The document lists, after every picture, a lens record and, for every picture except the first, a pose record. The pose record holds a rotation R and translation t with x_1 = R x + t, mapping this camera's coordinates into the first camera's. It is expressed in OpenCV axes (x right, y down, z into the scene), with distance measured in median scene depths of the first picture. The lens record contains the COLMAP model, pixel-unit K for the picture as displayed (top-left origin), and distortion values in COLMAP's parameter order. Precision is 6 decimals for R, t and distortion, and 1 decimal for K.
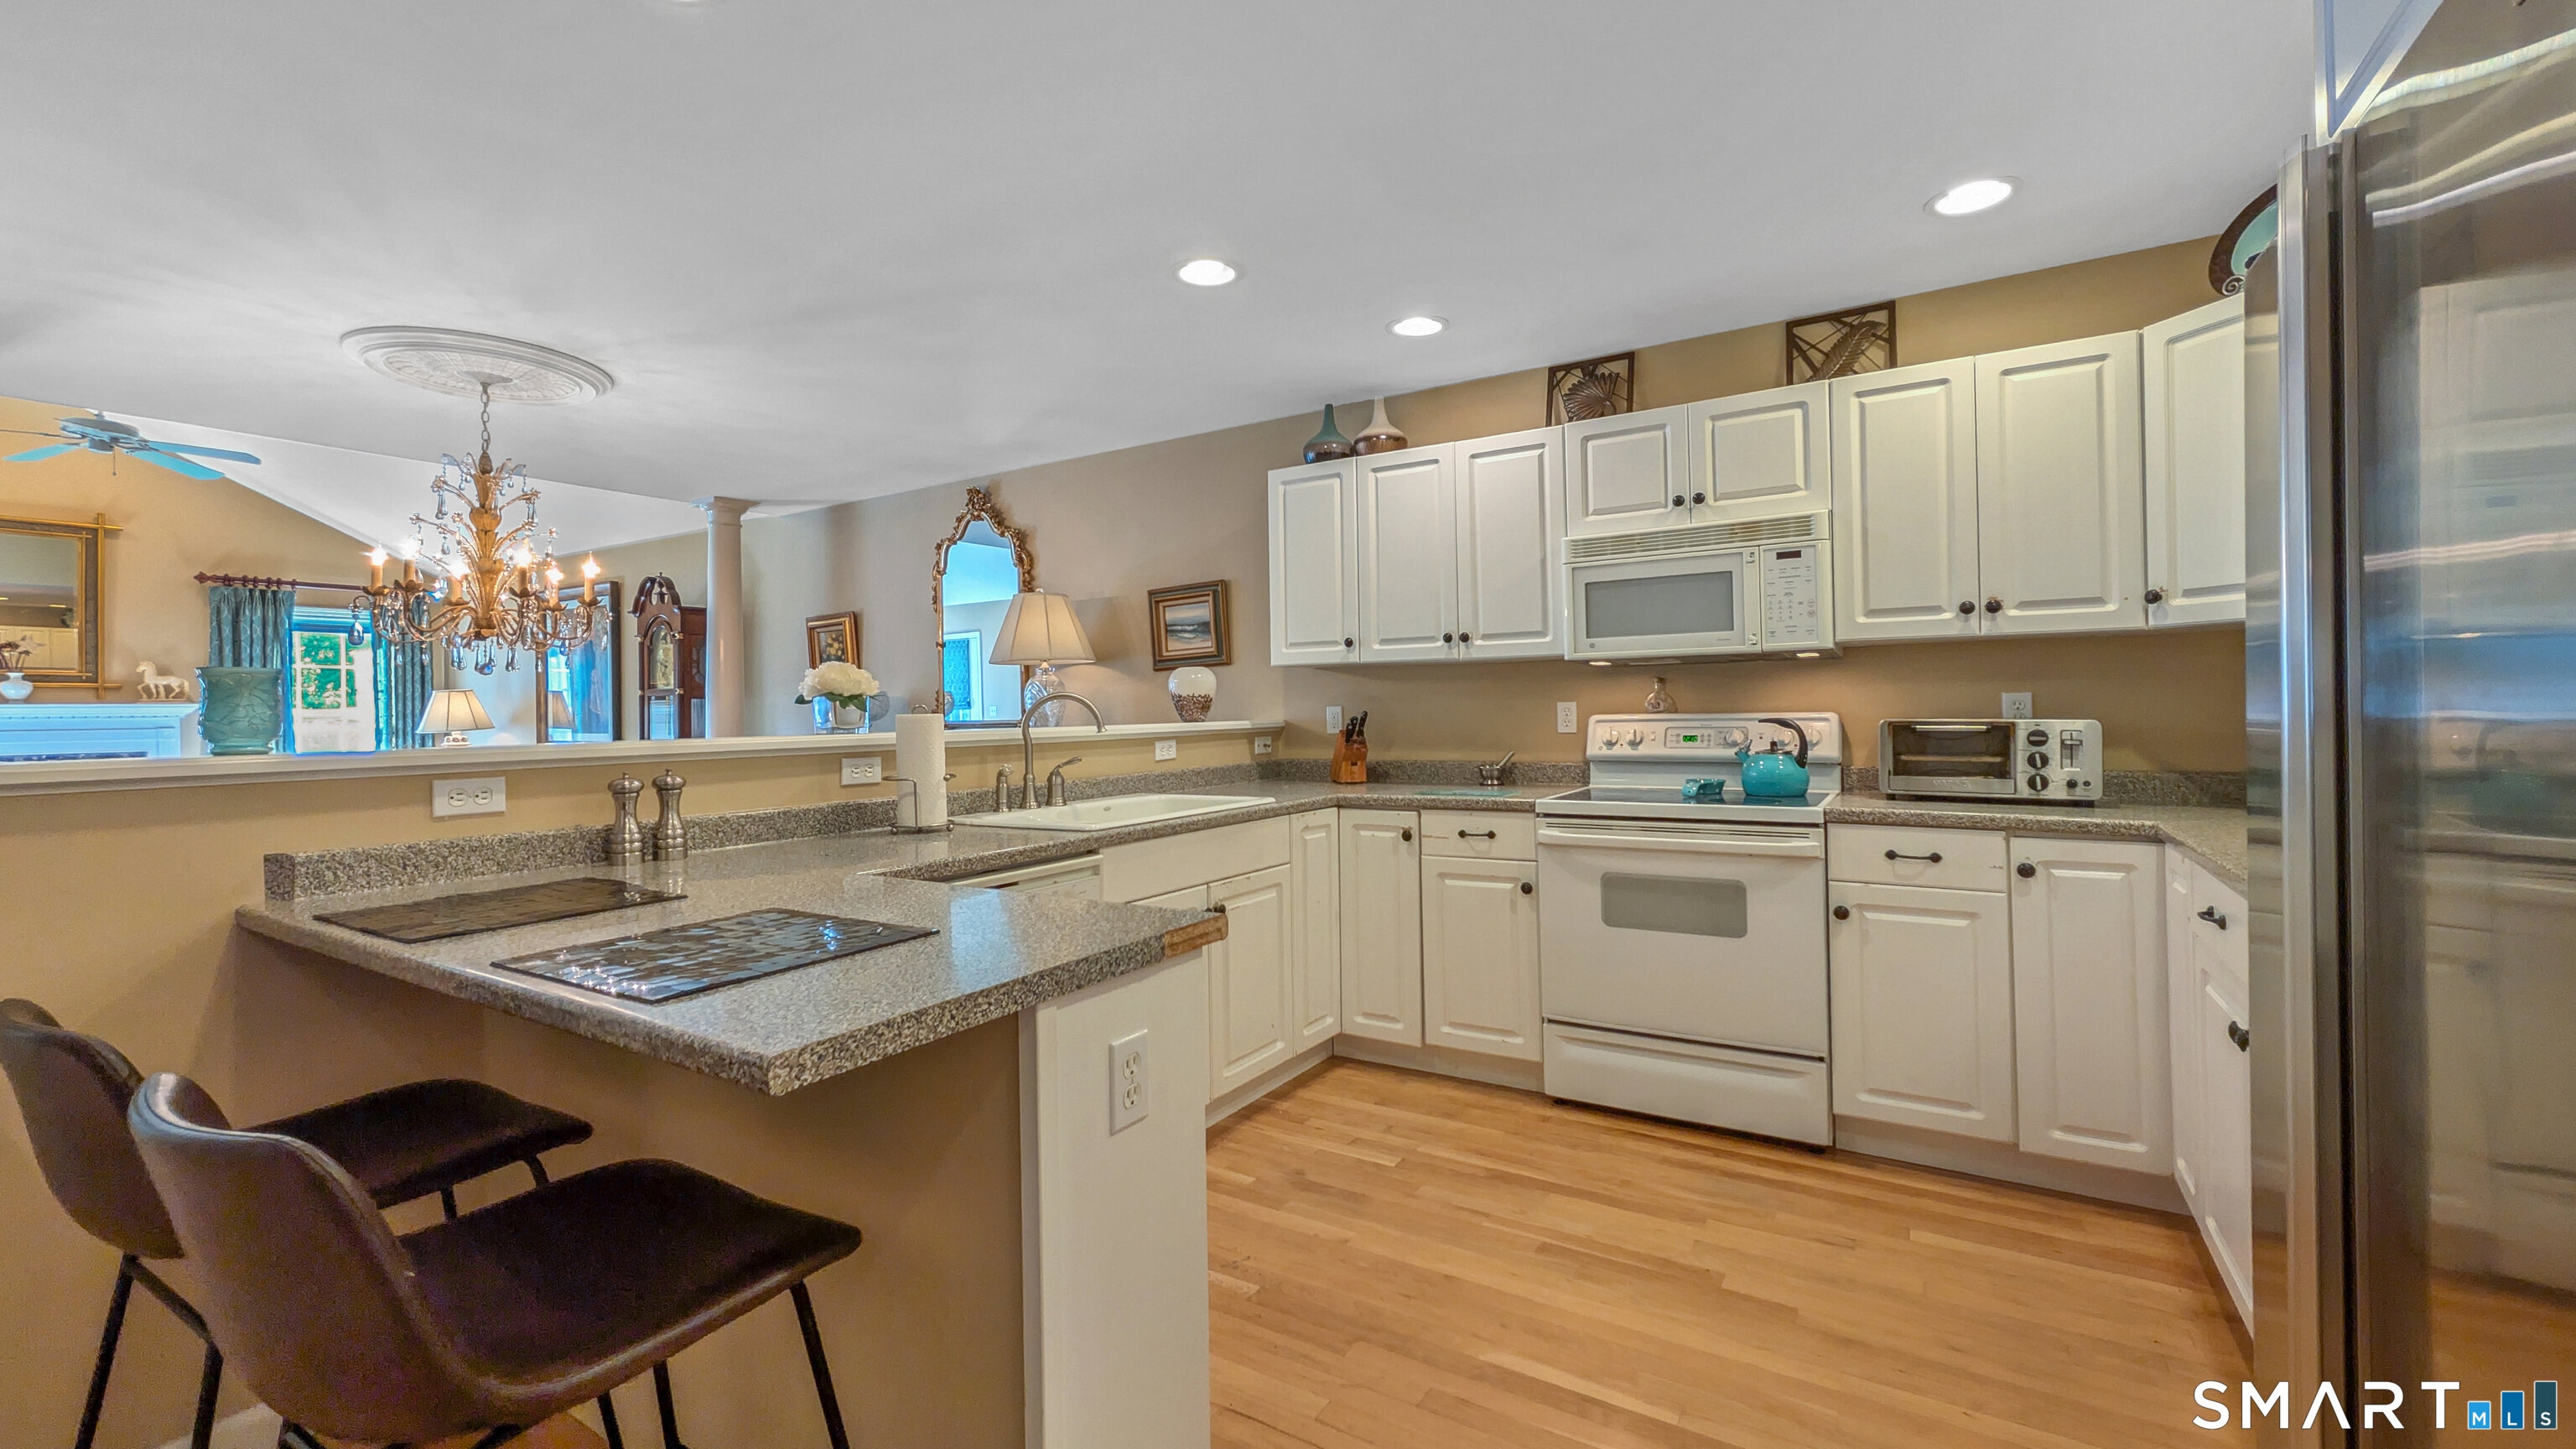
lens RADIAL K [[1049.7, 0, 1337.1], [0, 1049.7, 694.9], [0, 0, 1]] dist [0.002032, 0.000567]
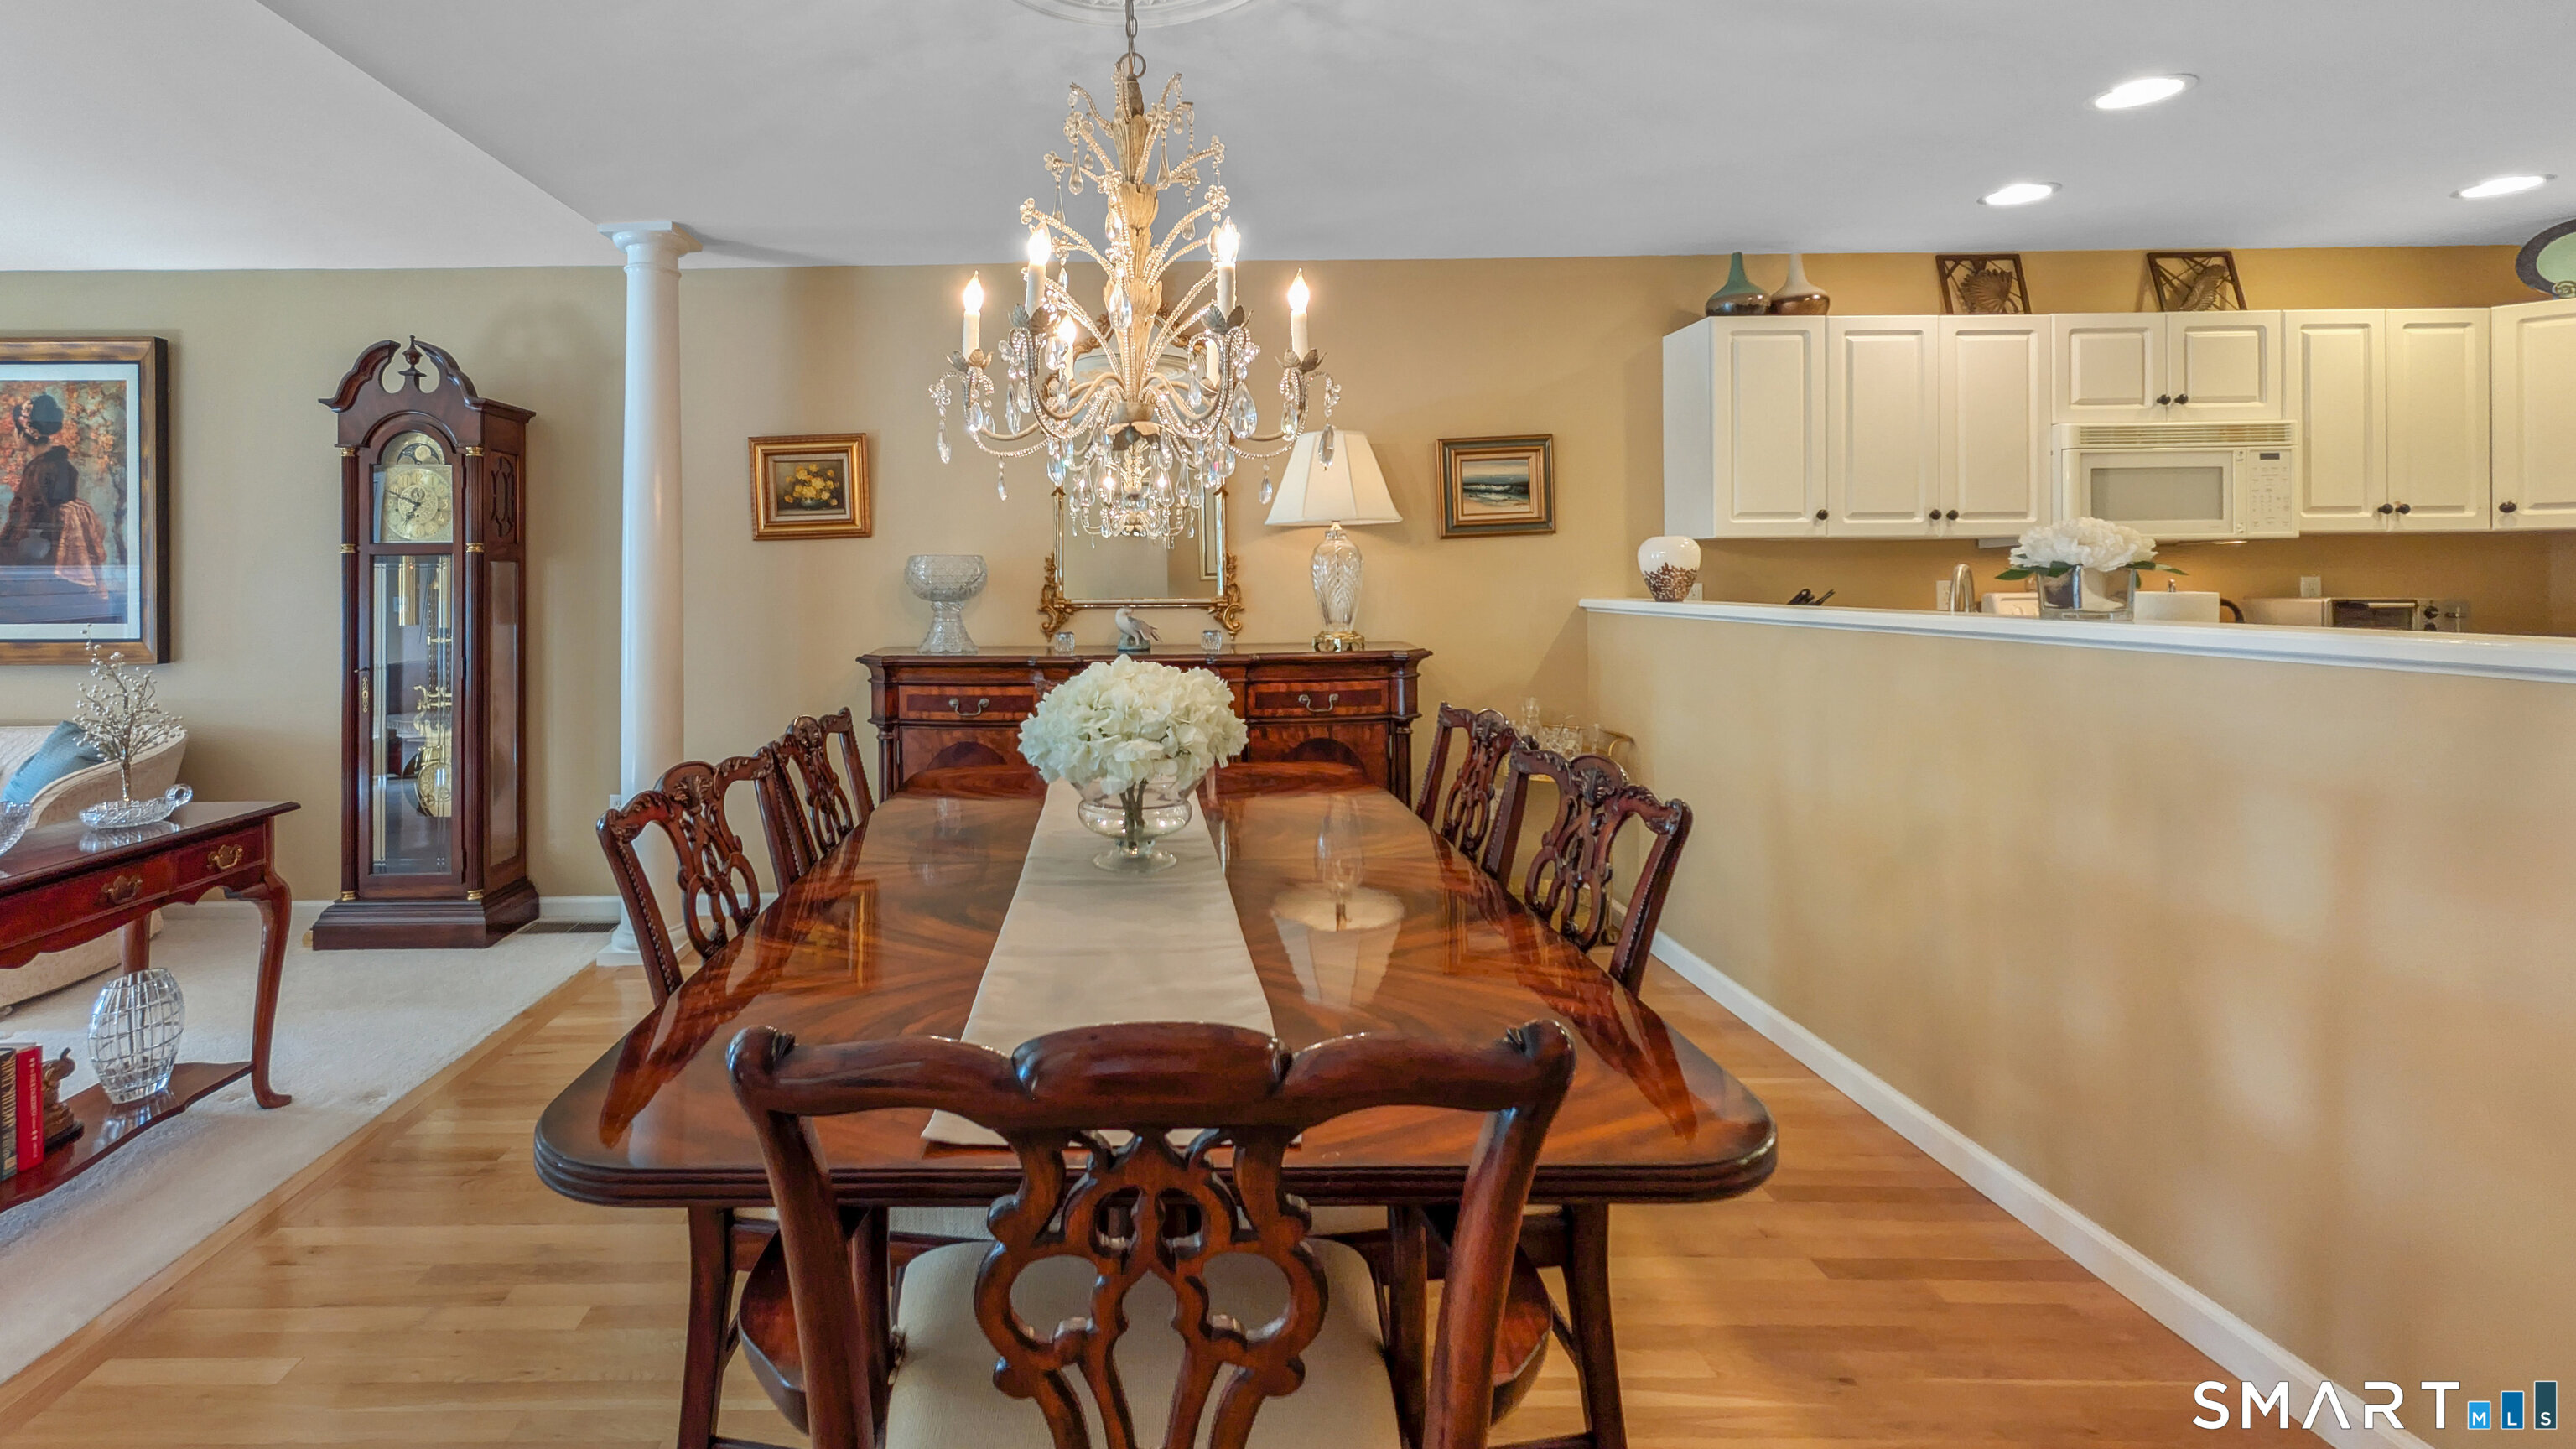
lens RADIAL K [[1039.3, 0, 1139.7], [0, 1039.3, 577.1], [0, 0, 1]] dist [0.002293, 0.000161]
pose [[0.854282, 0.007889, 0.519749, -1.122862], [-0.012296, 0.999912, 0.005033, 0.008984], [-0.519664, -0.010690, 0.854304, 0.601967]]
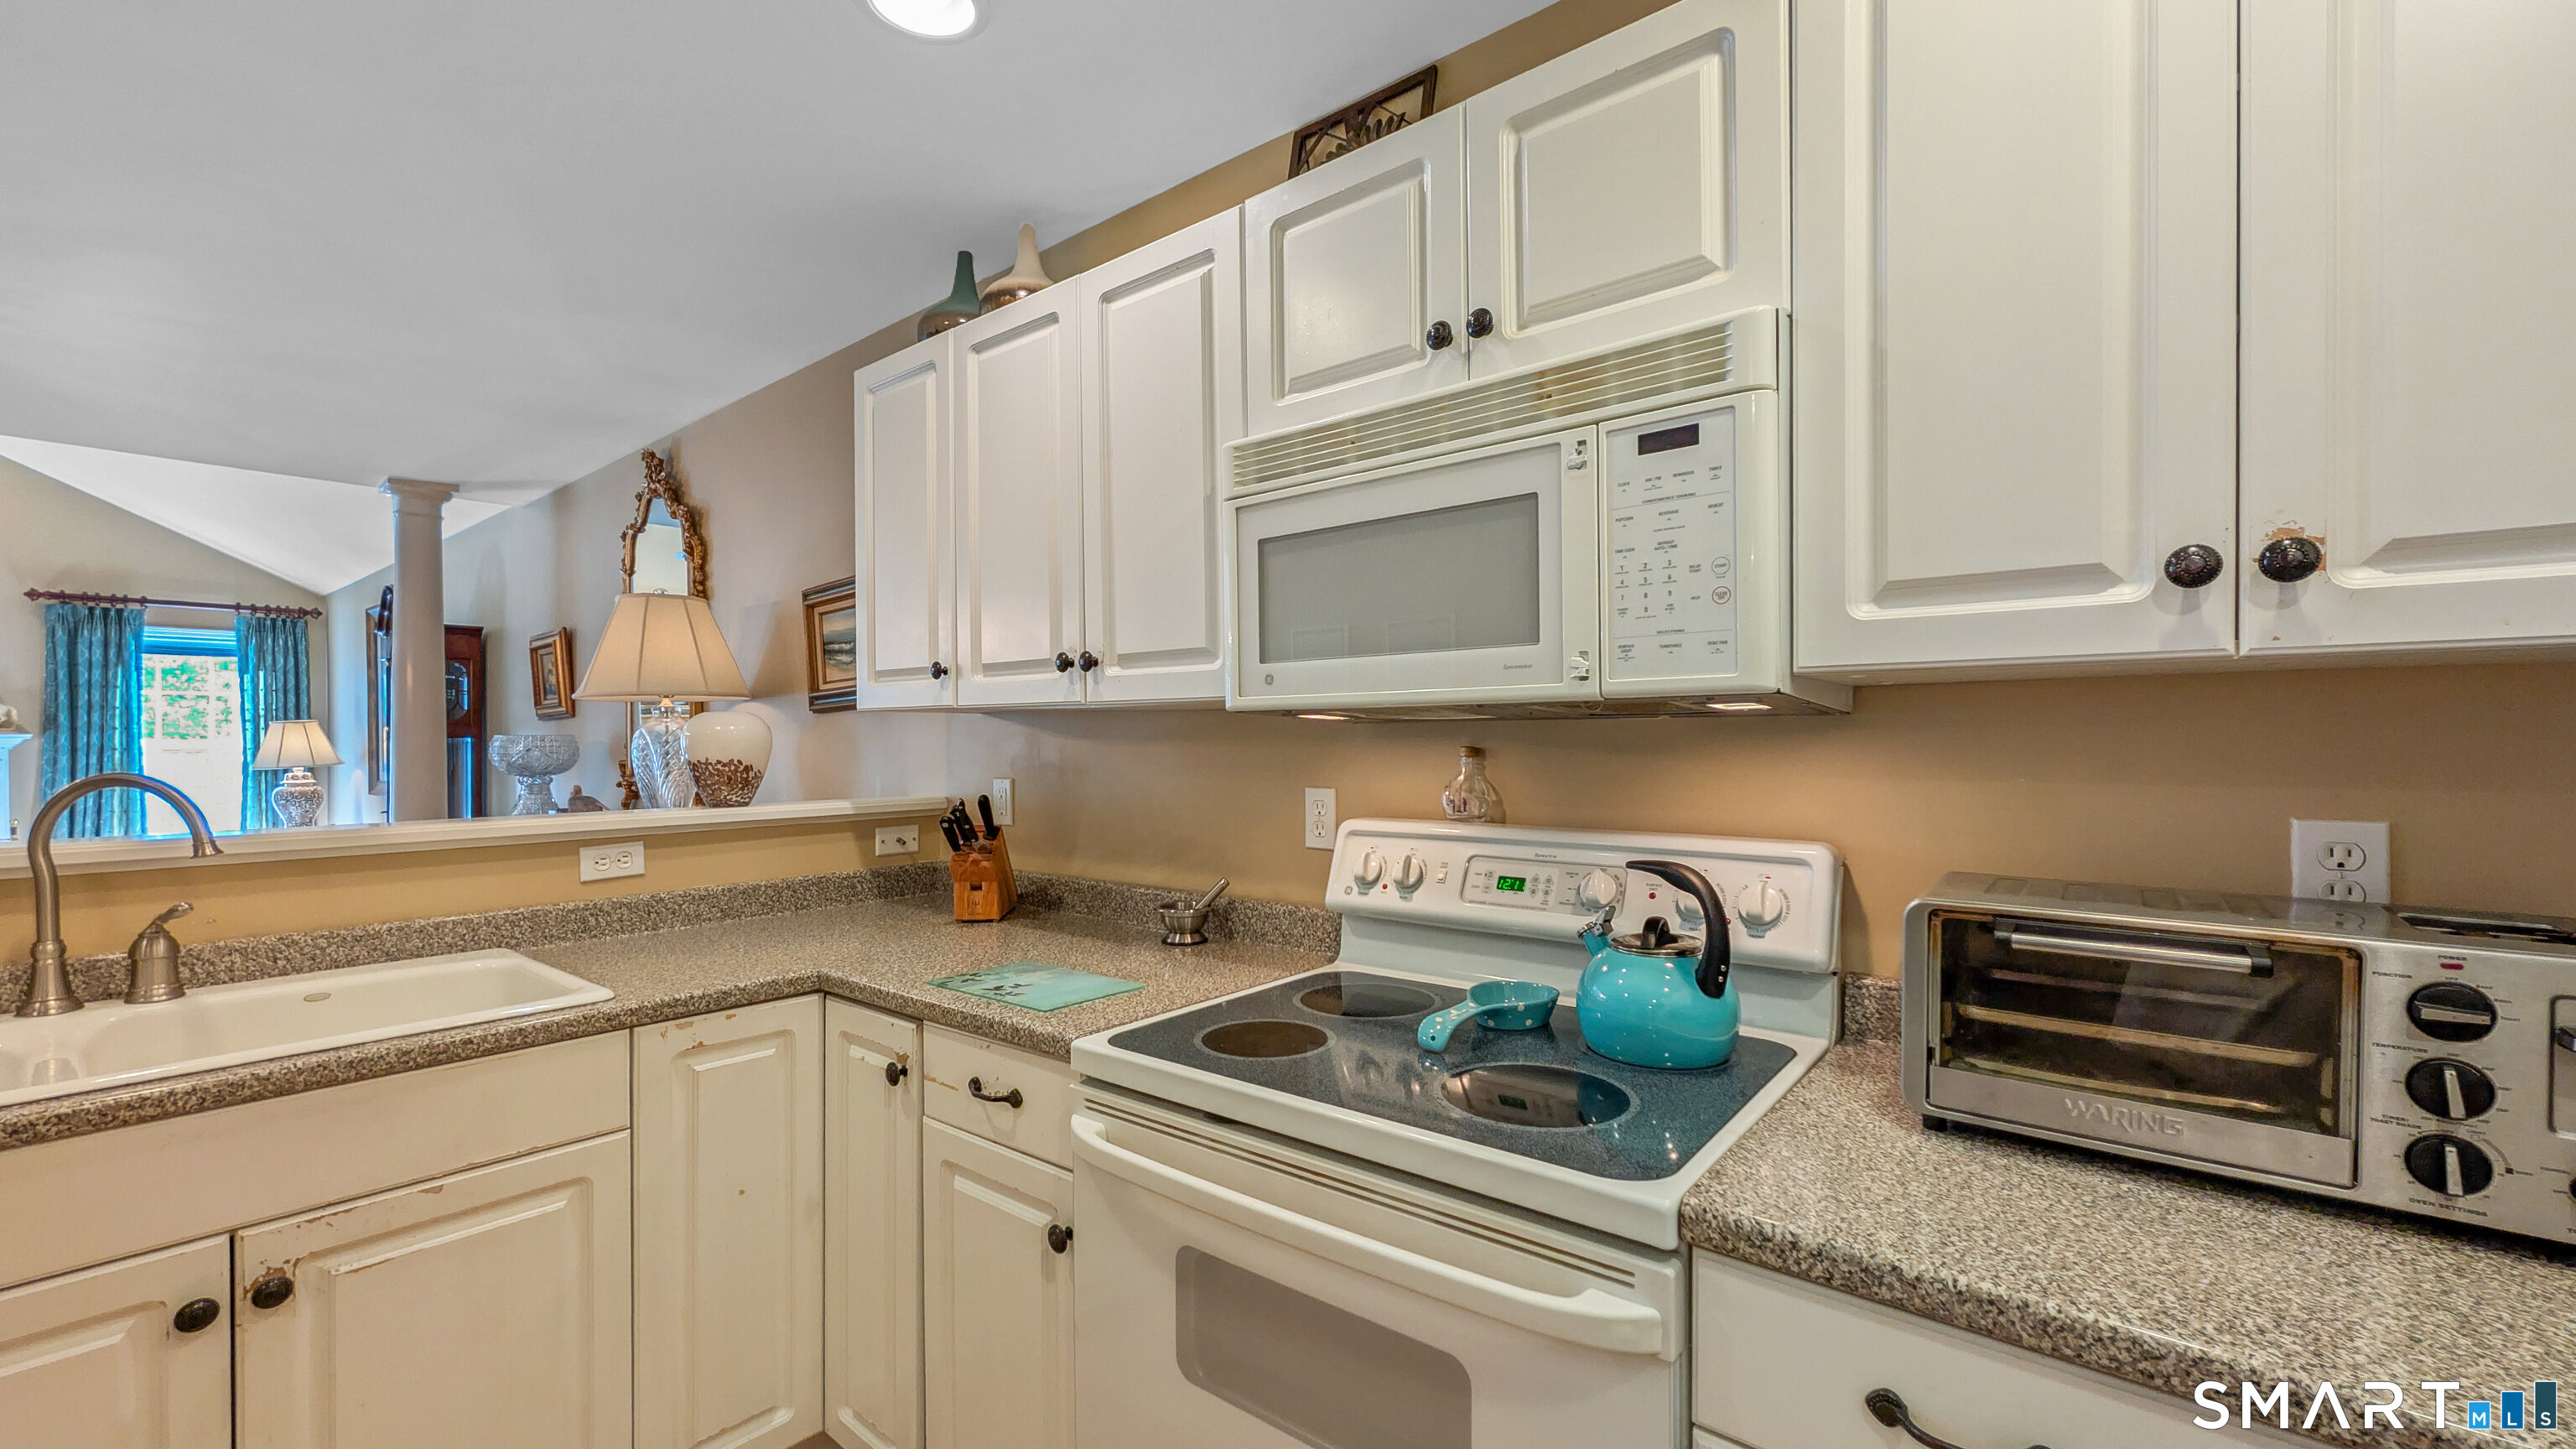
lens RADIAL K [[1046.9, 0, 1334.7], [0, 1046.9, 740.8], [0, 0, 1]] dist [-0.001020, 0.000283]
pose [[0.990821, 0.012186, -0.134631, 0.330656], [-0.009704, 0.999771, 0.019073, -0.029461], [0.134833, -0.017591, 0.990712, 0.557600]]
